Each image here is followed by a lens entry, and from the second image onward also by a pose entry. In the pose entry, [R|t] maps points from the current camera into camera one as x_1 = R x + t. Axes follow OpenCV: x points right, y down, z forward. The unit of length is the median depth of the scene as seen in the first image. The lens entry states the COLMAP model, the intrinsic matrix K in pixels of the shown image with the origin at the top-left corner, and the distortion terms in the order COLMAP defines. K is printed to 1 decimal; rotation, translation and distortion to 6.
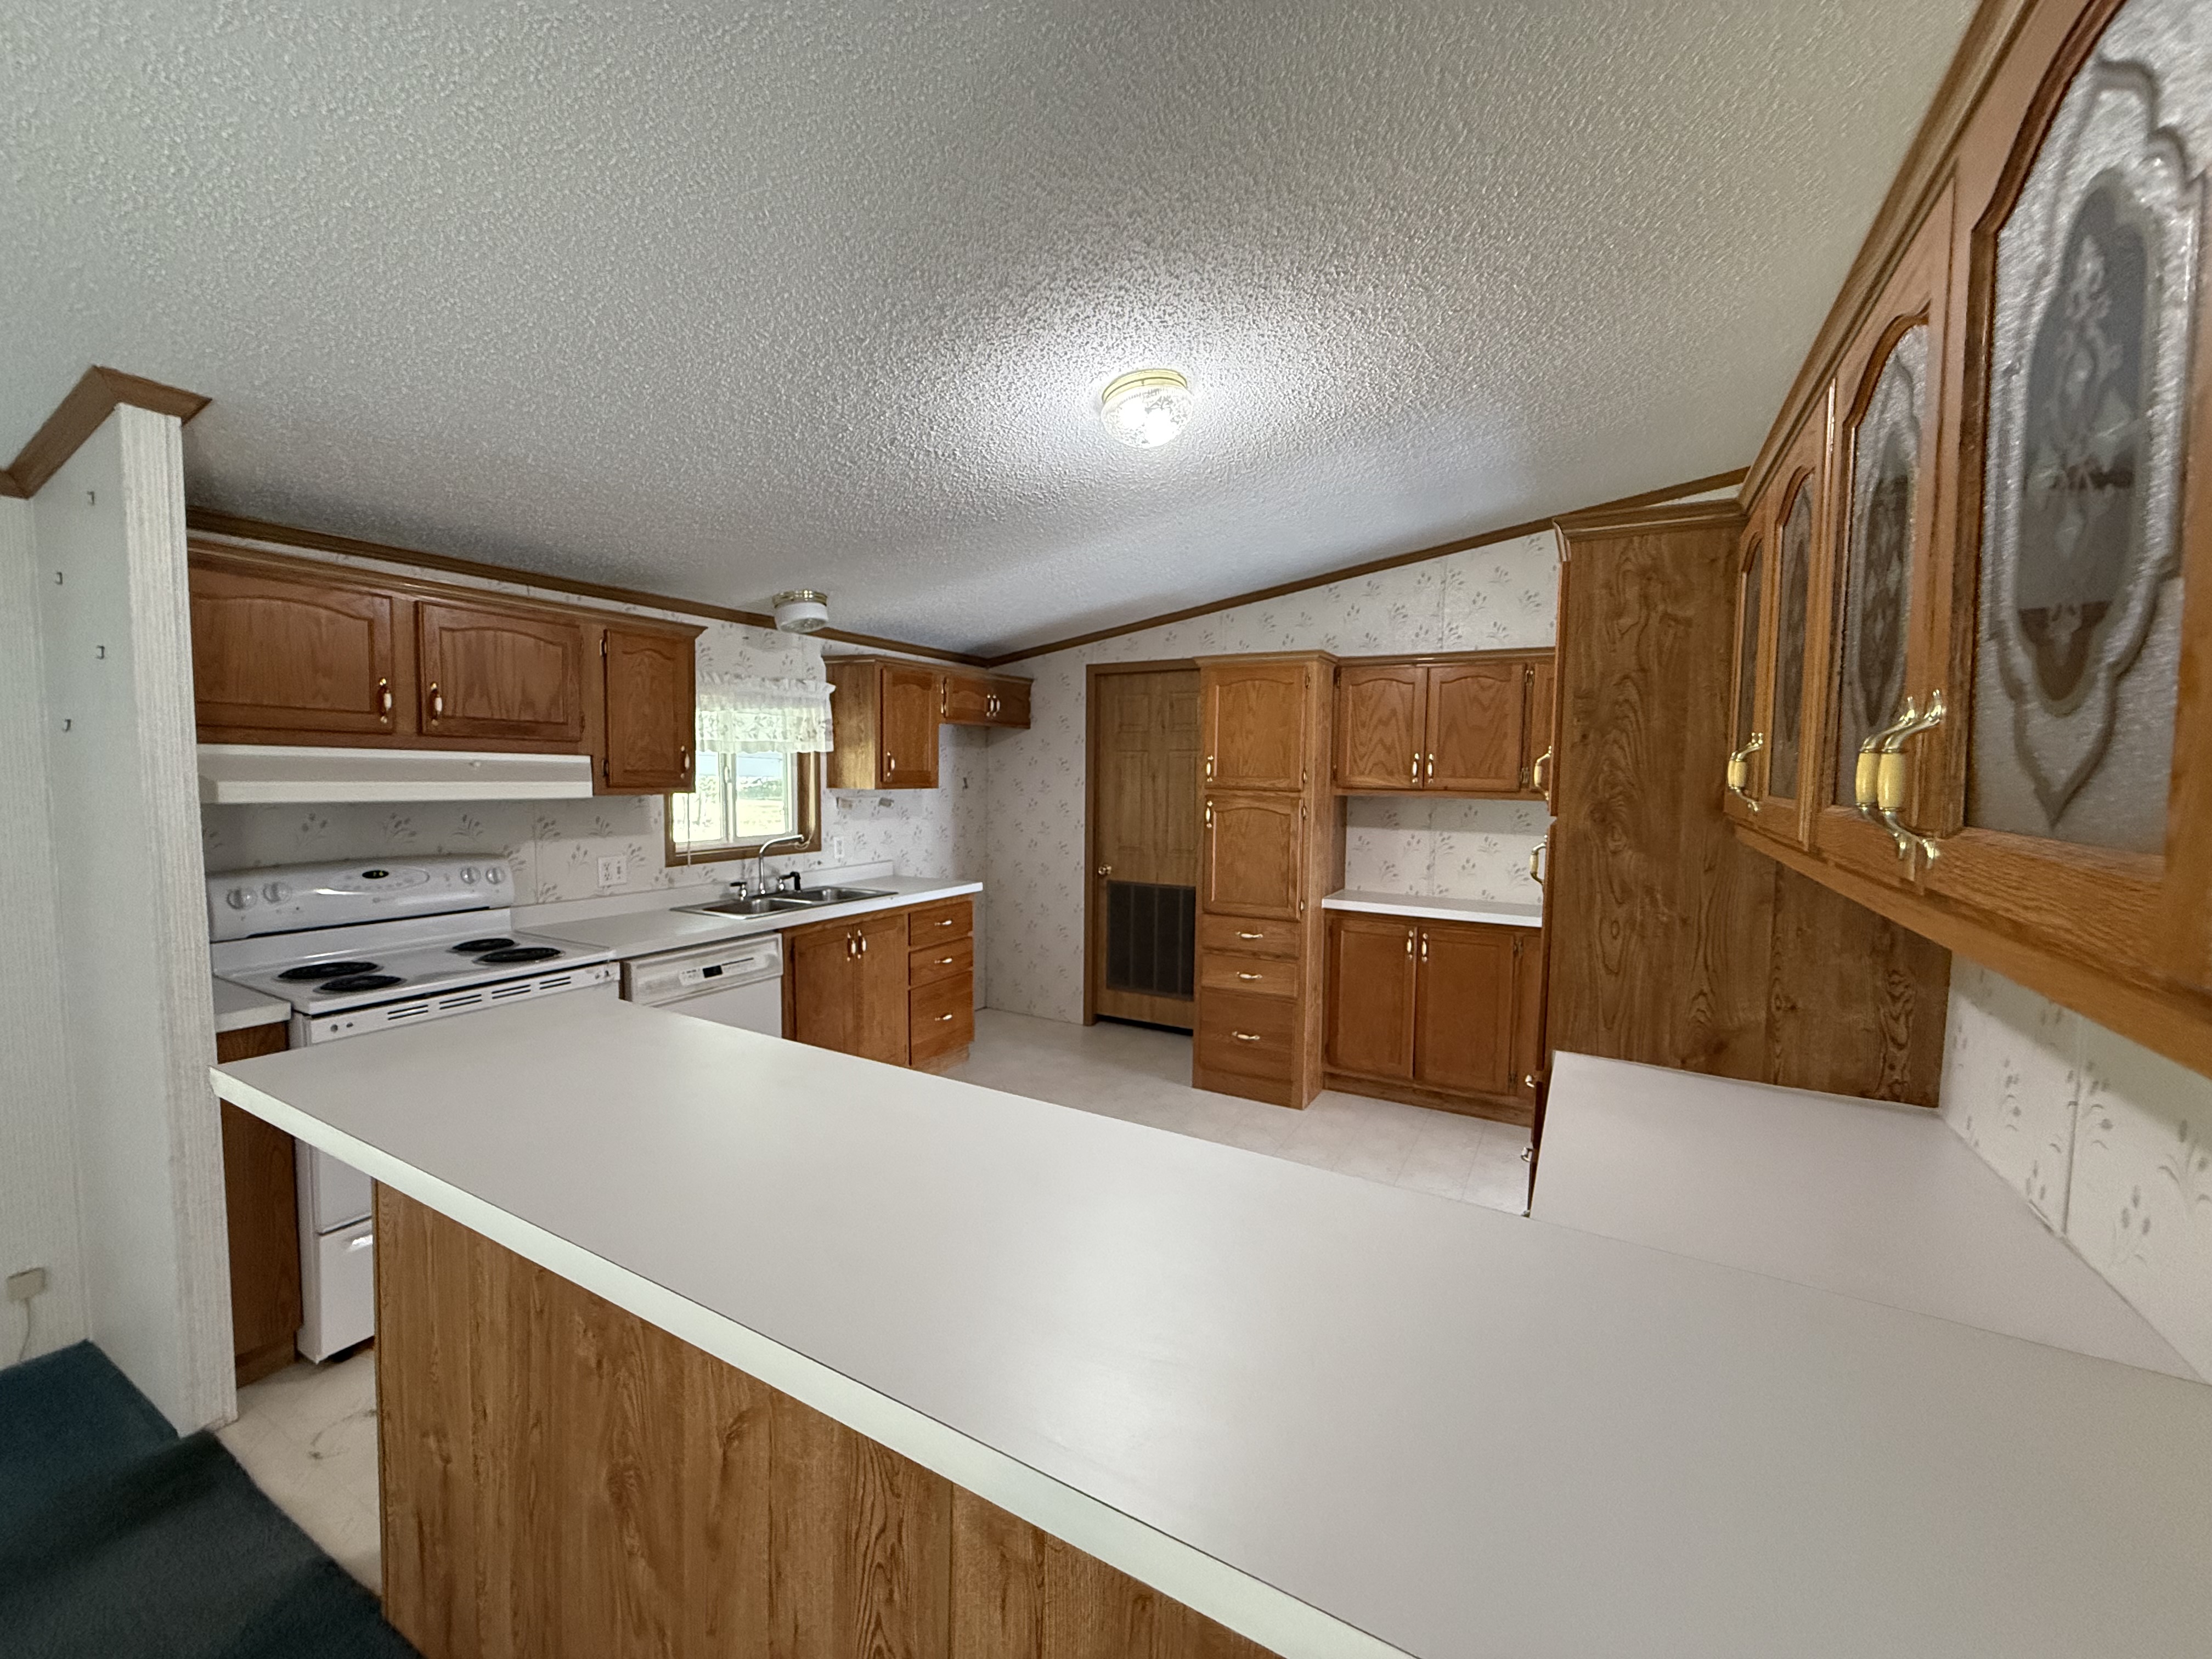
lens RADIAL K [[874.6, 0, 1109.6], [0, 874.6, 820.8], [0, 0, 1]] dist [-0.000349, -0.000361]
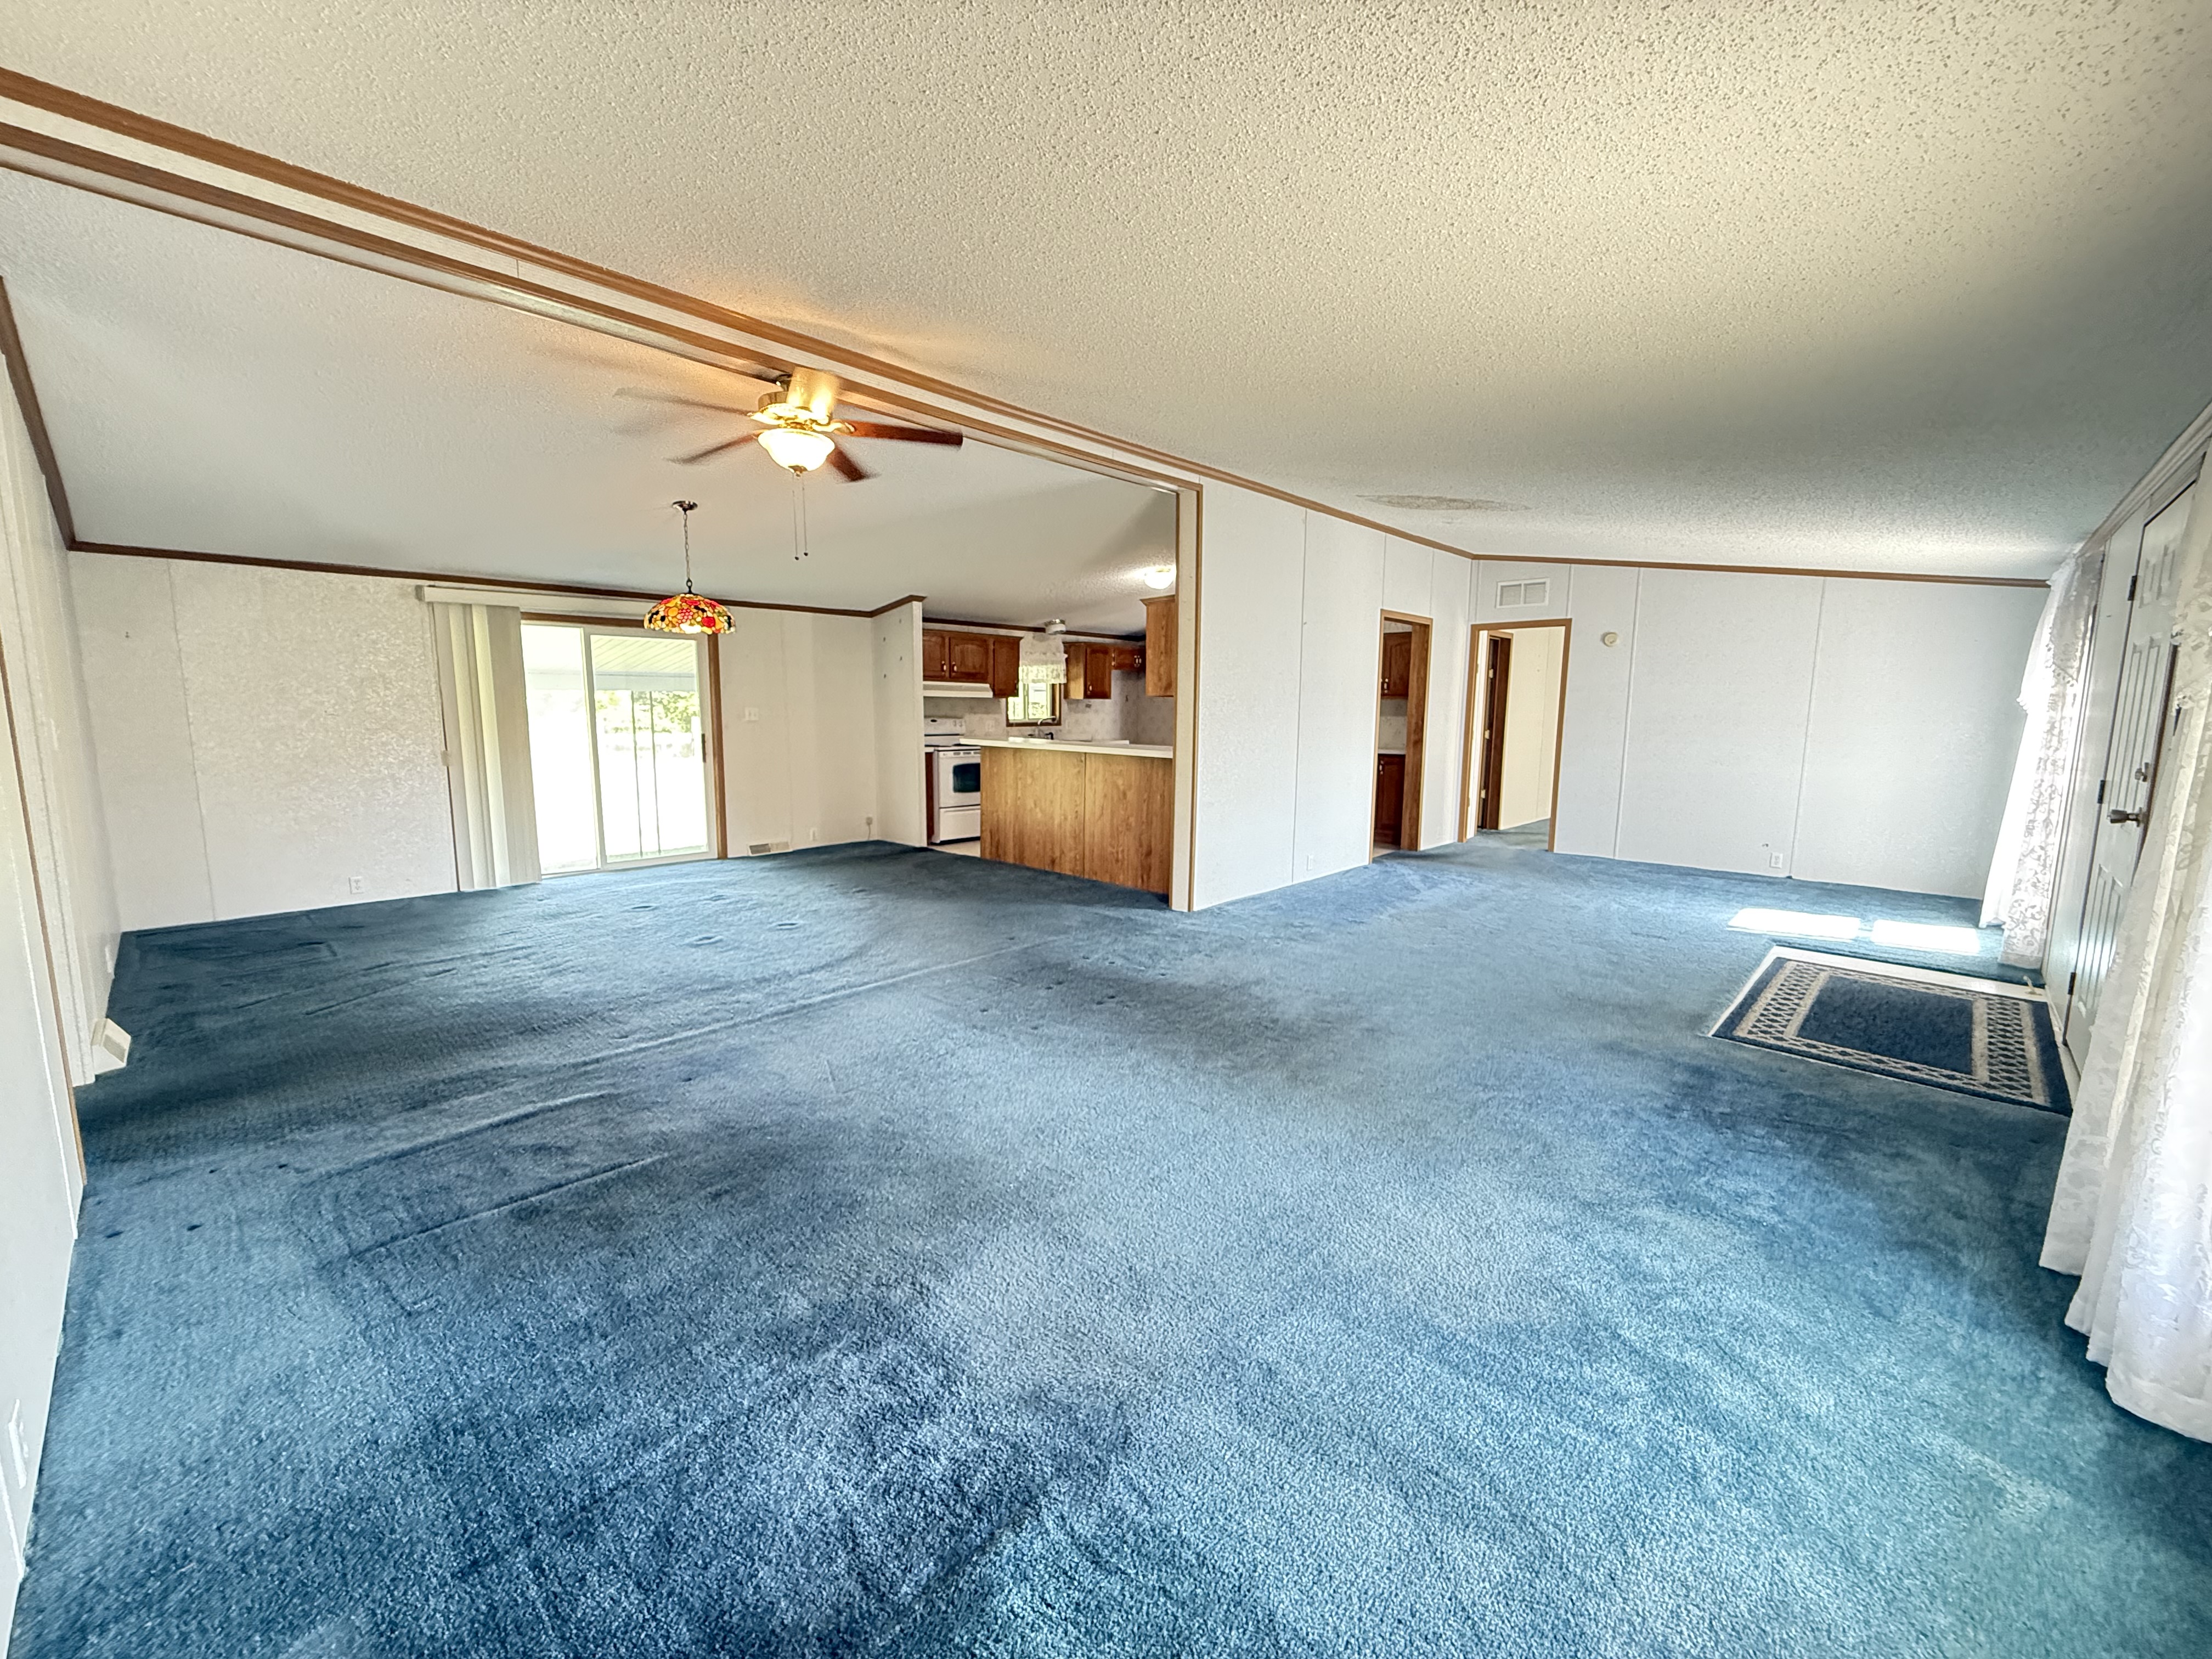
lens RADIAL K [[874.6, 0, 1099.7], [0, 874.6, 825.1], [0, 0, 1]] dist [-0.000349, -0.000361]
pose [[0.966482, 0.029756, -0.255004, 0.434773], [-0.010494, 0.997009, 0.076566, 0.138044], [0.256520, -0.071323, 0.963904, -1.450154]]
